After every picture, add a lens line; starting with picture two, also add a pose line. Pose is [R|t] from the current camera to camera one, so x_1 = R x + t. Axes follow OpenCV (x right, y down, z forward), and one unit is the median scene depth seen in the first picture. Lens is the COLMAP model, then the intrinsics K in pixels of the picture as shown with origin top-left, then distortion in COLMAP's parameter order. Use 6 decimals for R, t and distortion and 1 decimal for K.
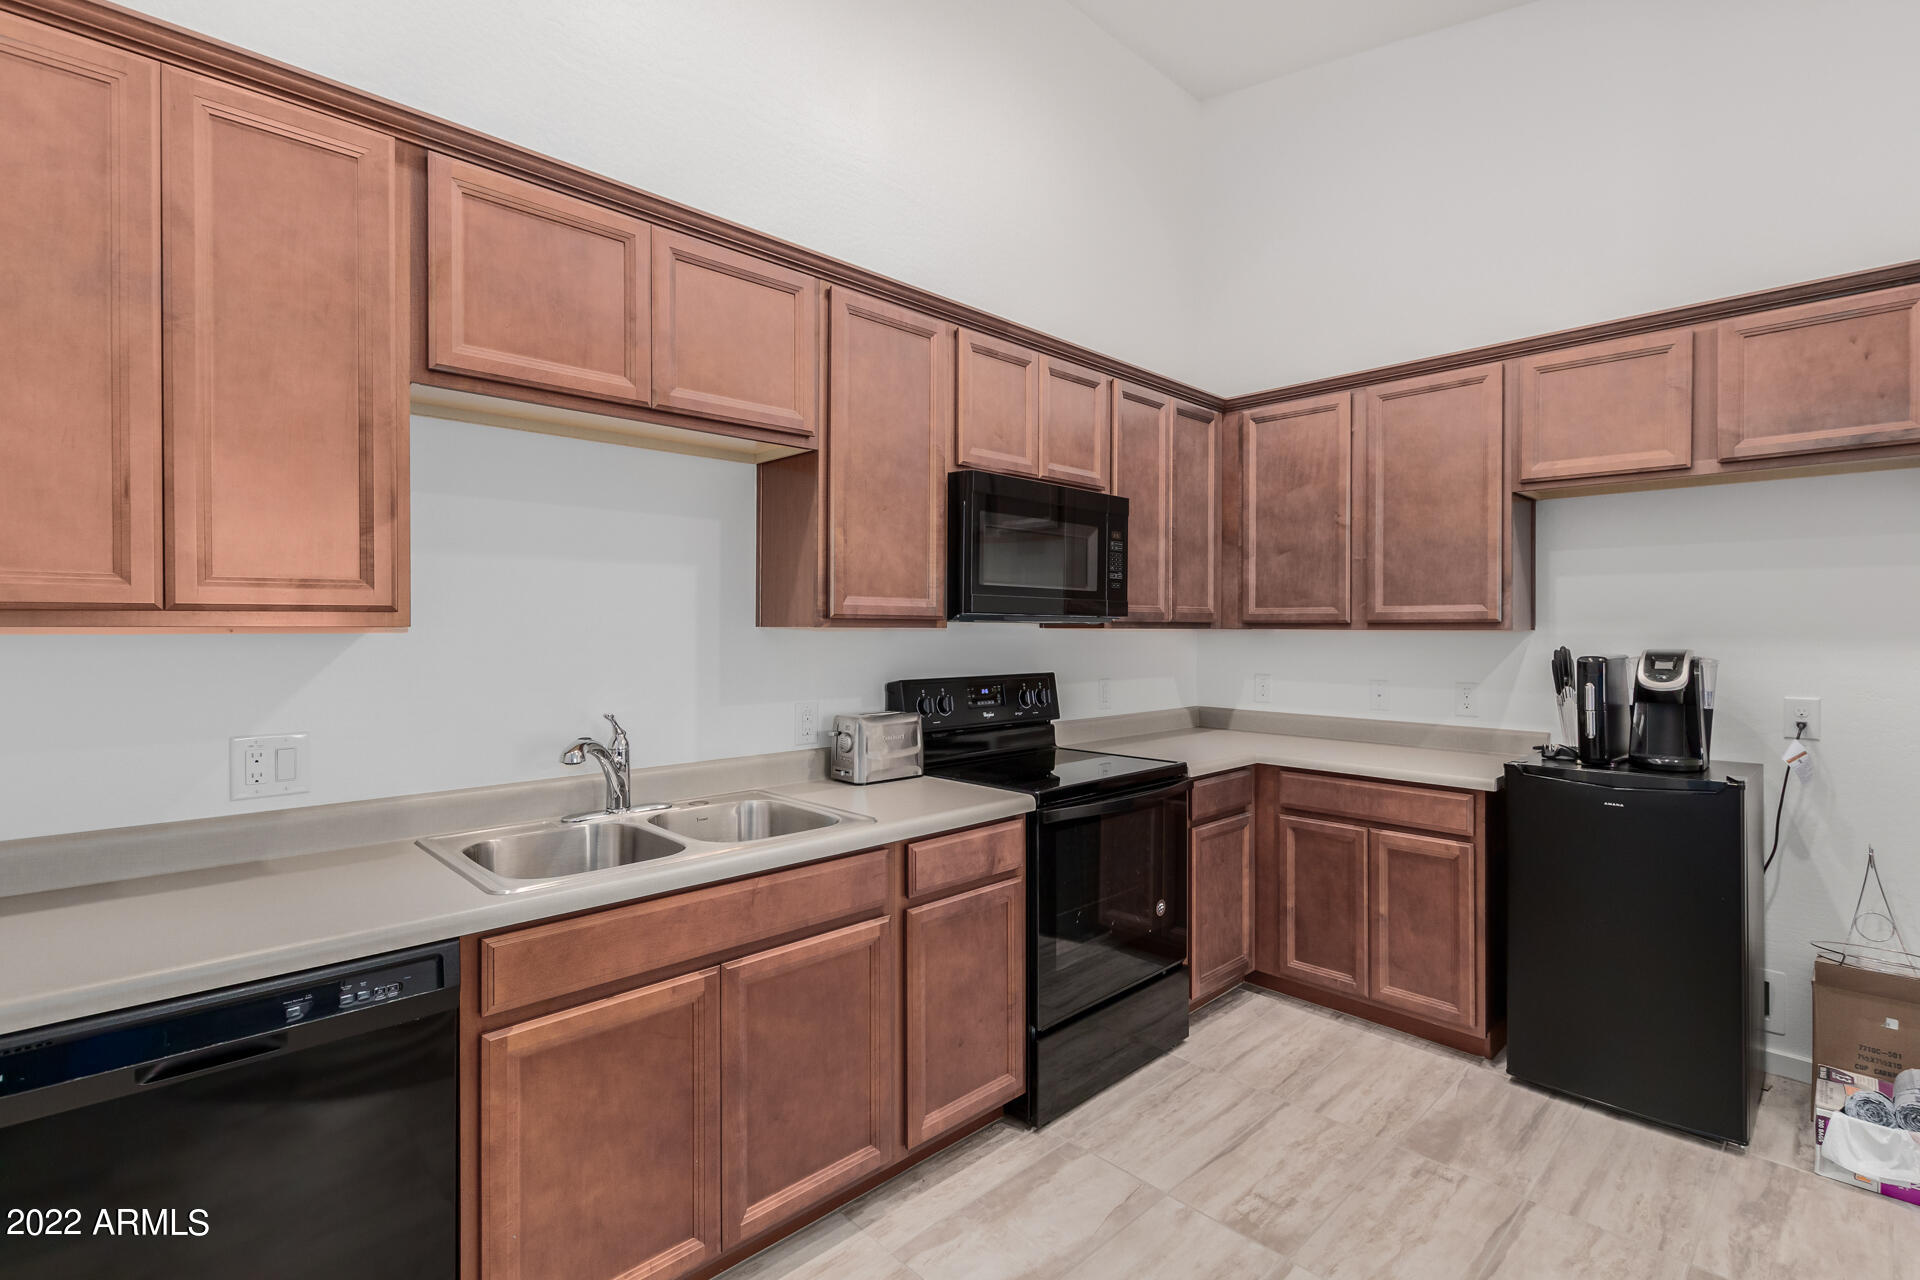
lens RADIAL K [[881.2, 0, 970.8], [0, 881.2, 630.8], [0, 0, 1]] dist [0.007171, -0.003191]
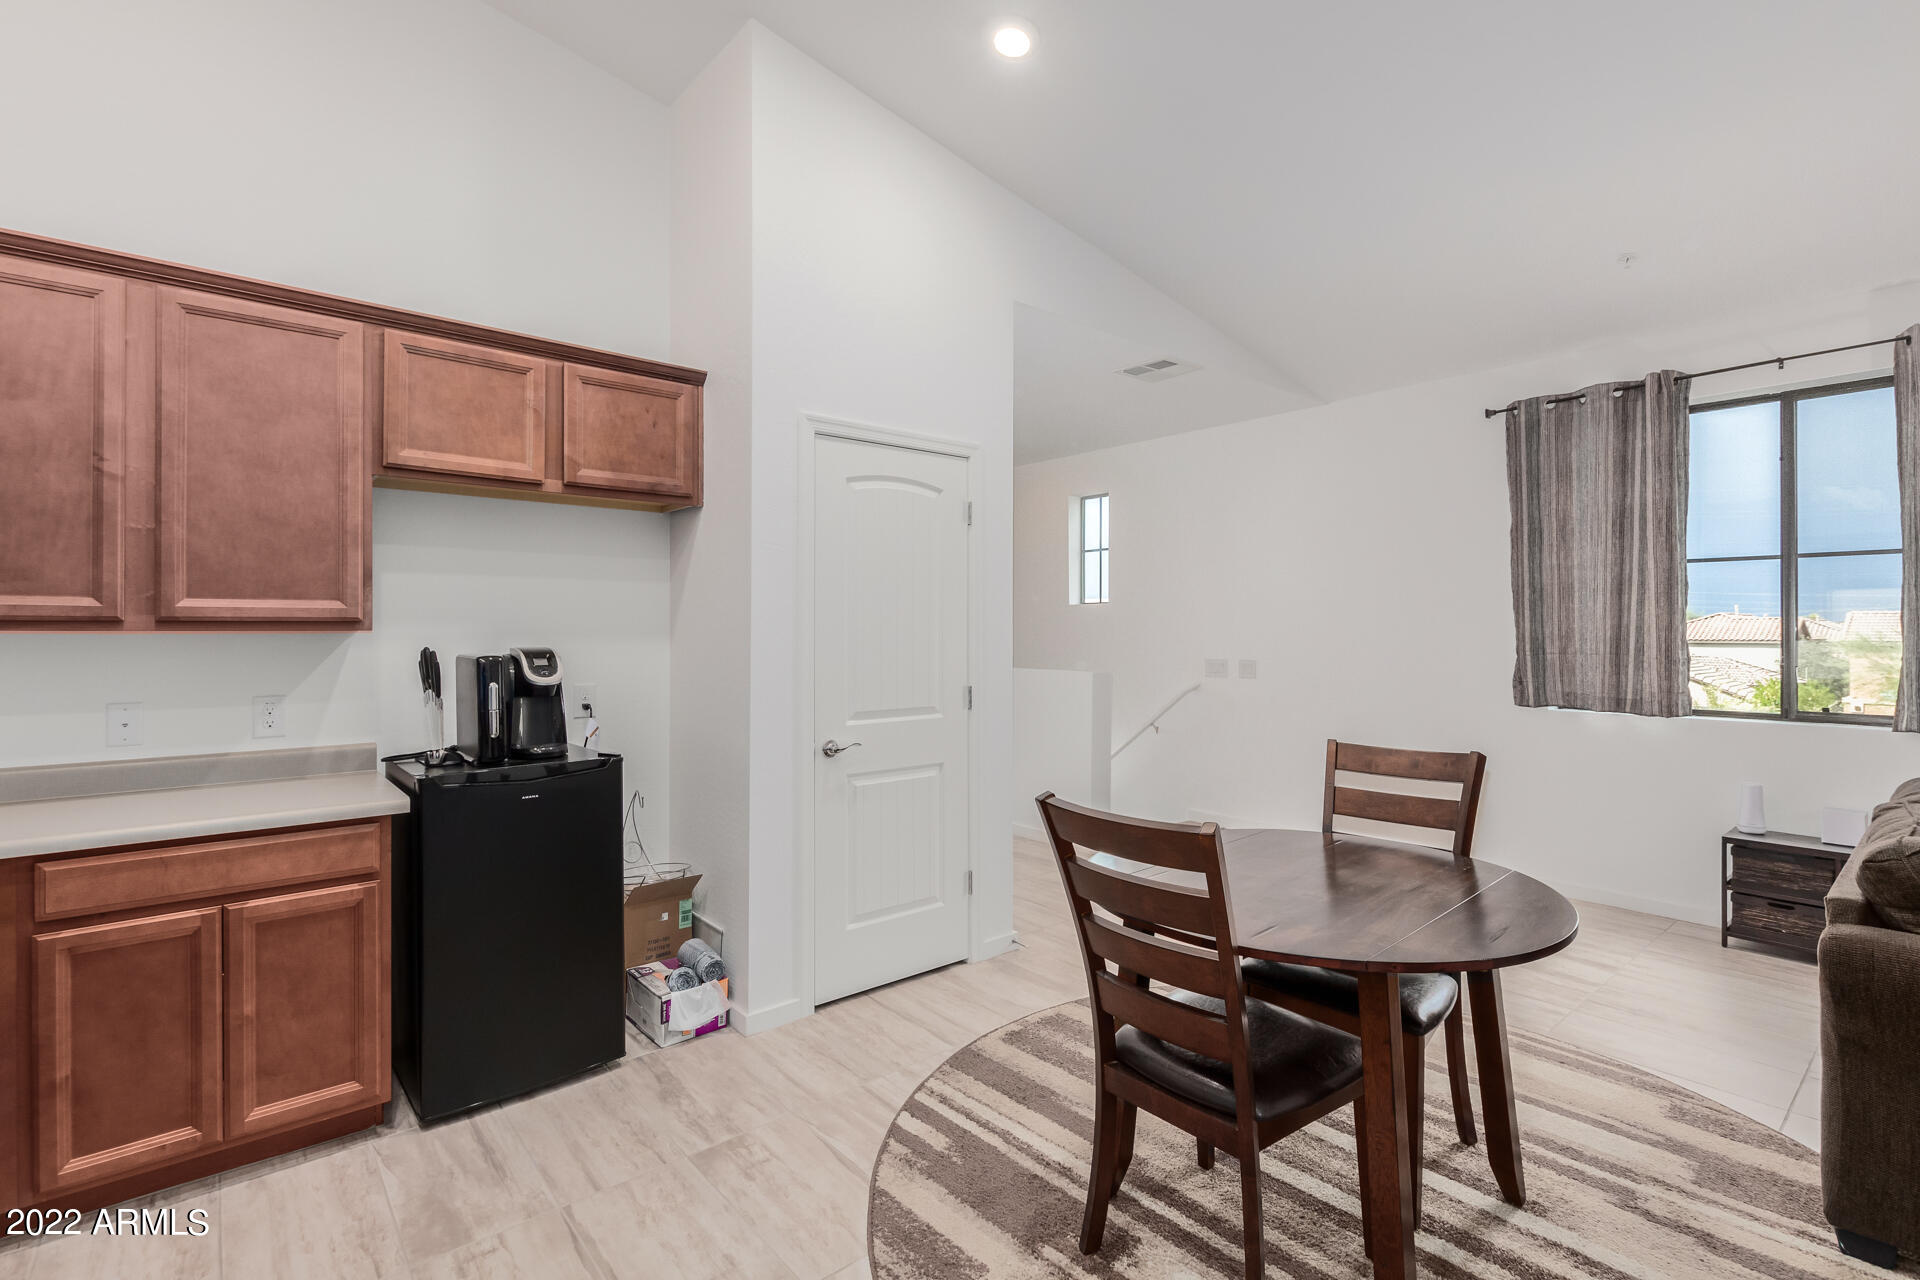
lens RADIAL K [[881.2, 0, 977.1], [0, 881.2, 626.5], [0, 0, 1]] dist [0.007171, -0.003191]
pose [[0.063429, 0.002254, 0.997984, -0.250537], [0.005271, 0.999983, -0.002593, 0.000967], [-0.997972, 0.005425, 0.063416, 0.365516]]
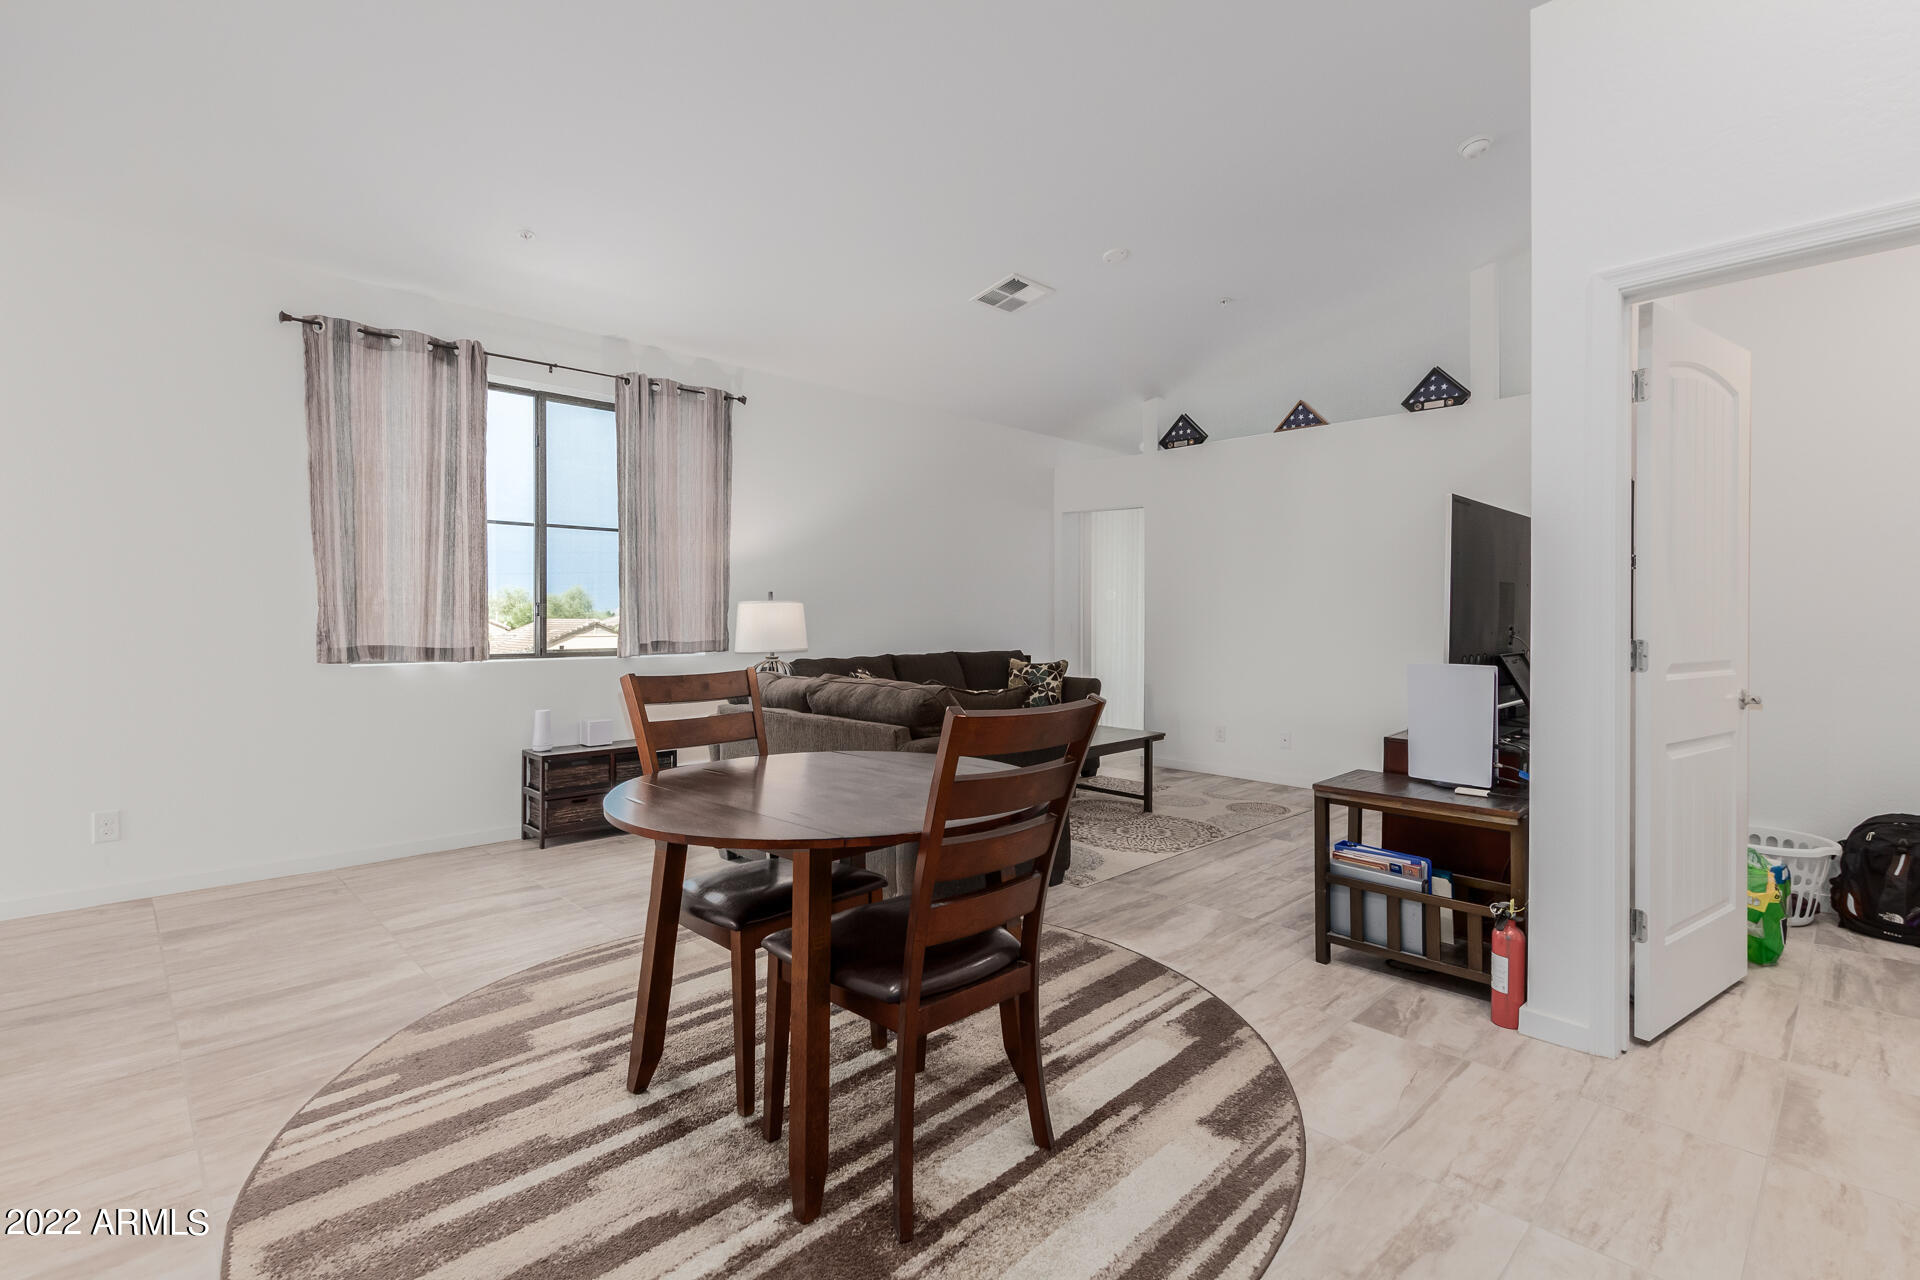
lens RADIAL K [[881.2, 0, 978.0], [0, 881.2, 623.3], [0, 0, 1]] dist [0.007171, -0.003191]
pose [[-0.999984, -0.004794, -0.002895, 0.411207], [-0.004827, 0.999921, 0.011609, 0.063070], [0.002839, 0.011623, -0.999928, 0.932843]]
